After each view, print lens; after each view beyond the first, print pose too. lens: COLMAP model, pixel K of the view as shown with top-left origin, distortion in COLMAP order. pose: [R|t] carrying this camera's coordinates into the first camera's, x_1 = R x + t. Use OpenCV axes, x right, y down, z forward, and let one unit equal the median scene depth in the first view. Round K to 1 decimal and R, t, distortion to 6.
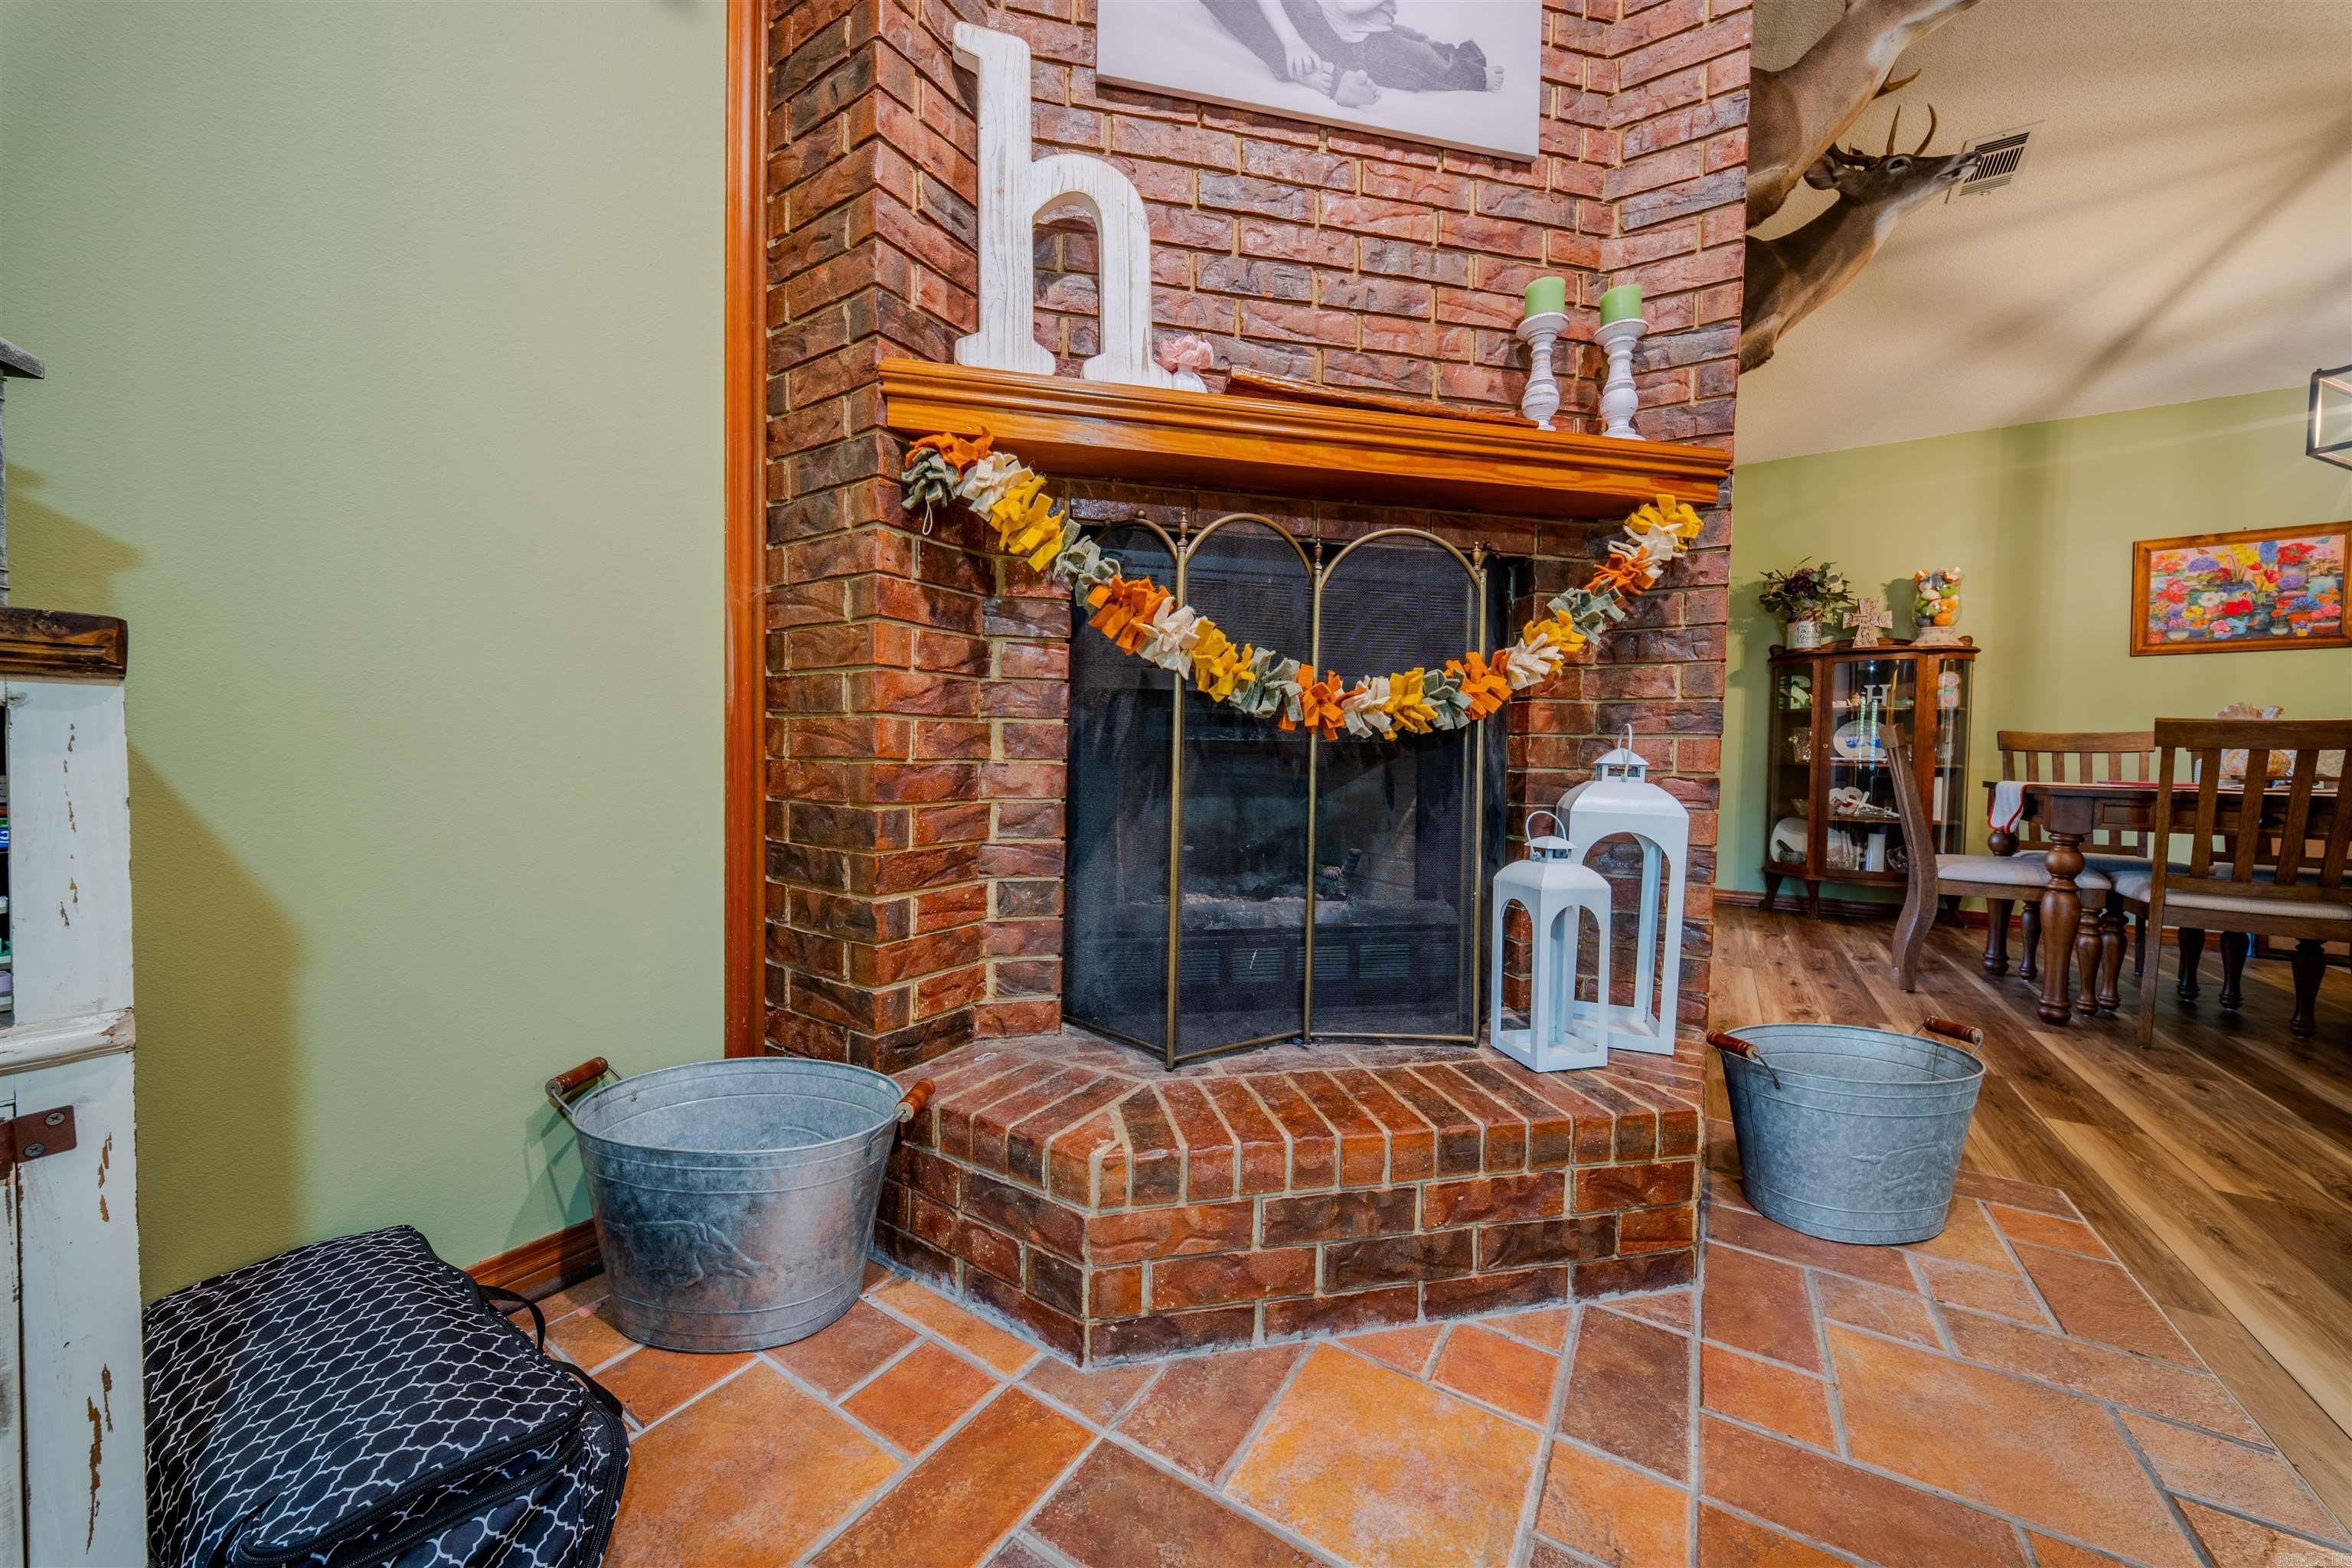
lens RADIAL K [[817.5, 0, 1176.1], [0, 817.5, 781.8], [0, 0, 1]] dist [0.002512, -0.003020]
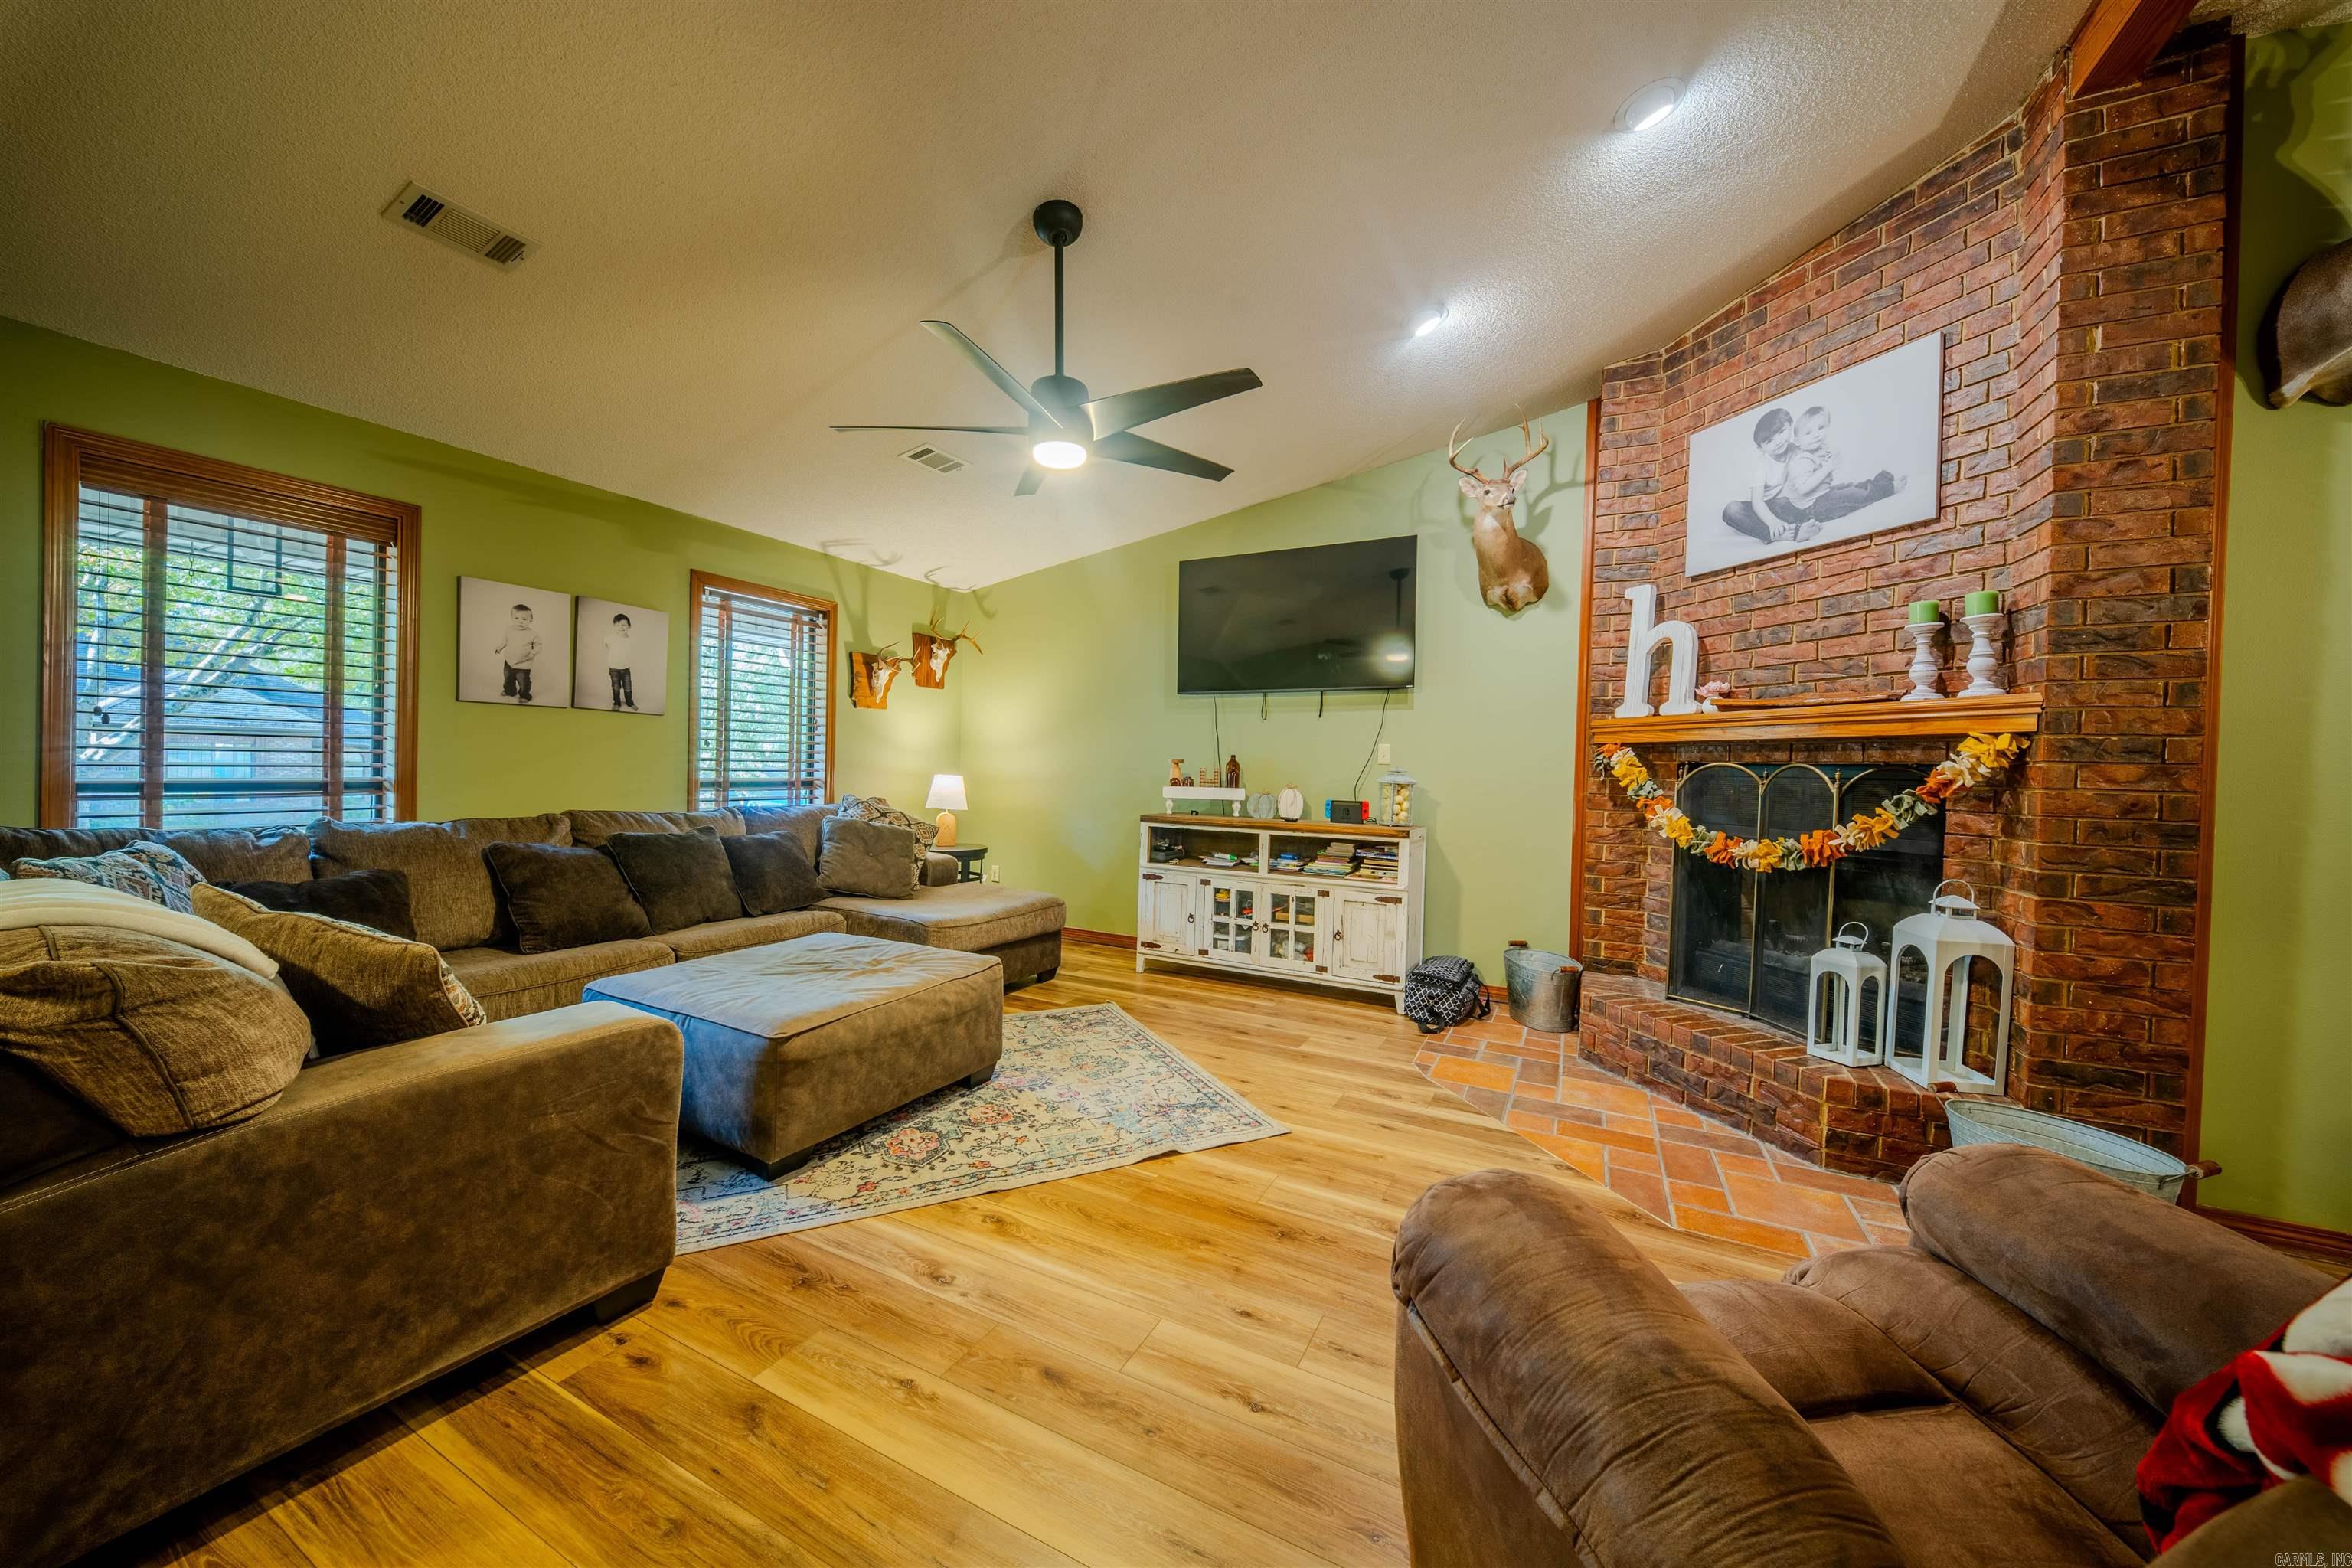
lens RADIAL K [[817.5, 0, 1176.2], [0, 817.5, 777.6], [0, 0, 1]] dist [0.002512, -0.003020]
pose [[0.106672, -0.004641, -0.994283, 2.096547], [-0.059756, 0.998152, -0.011070, -0.171869], [0.992497, 0.060595, 0.106197, -0.680883]]
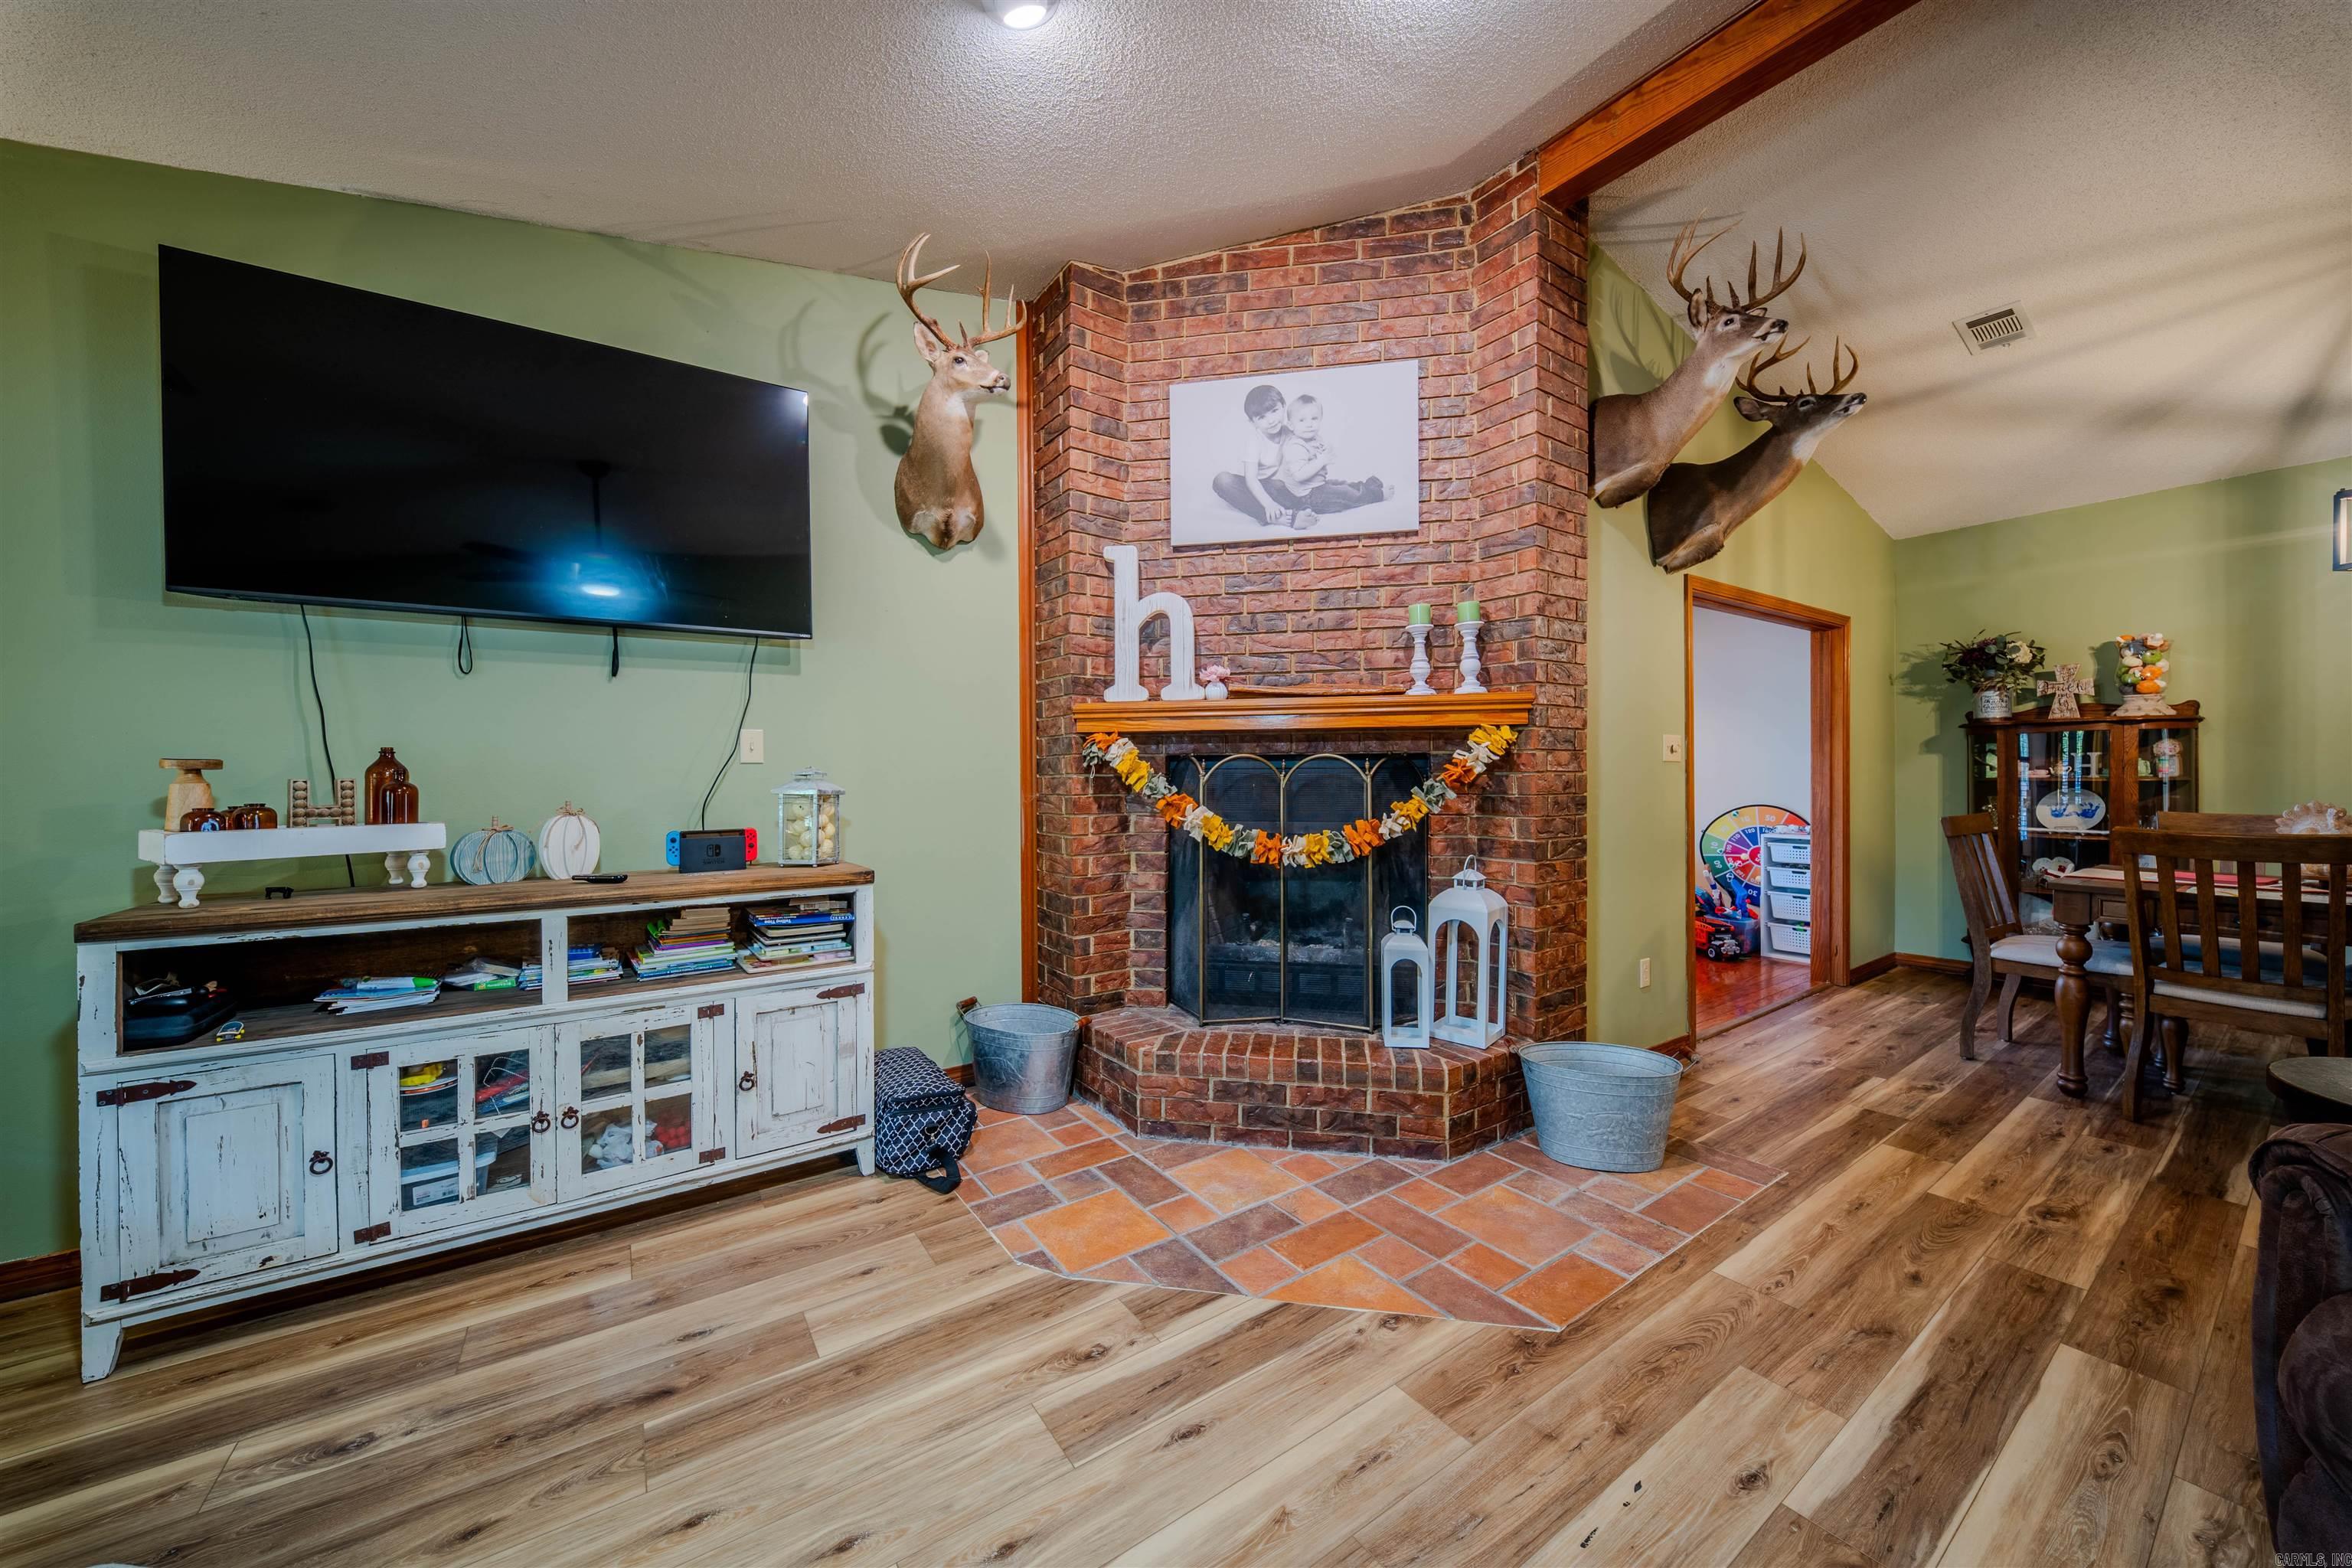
lens RADIAL K [[817.5, 0, 1176.8], [0, 817.5, 780.0], [0, 0, 1]] dist [0.002512, -0.003020]
pose [[0.922978, -0.022345, -0.384205, 0.705474], [0.010415, 0.999398, -0.033104, -0.195217], [0.384713, 0.026553, 0.922654, -0.907694]]
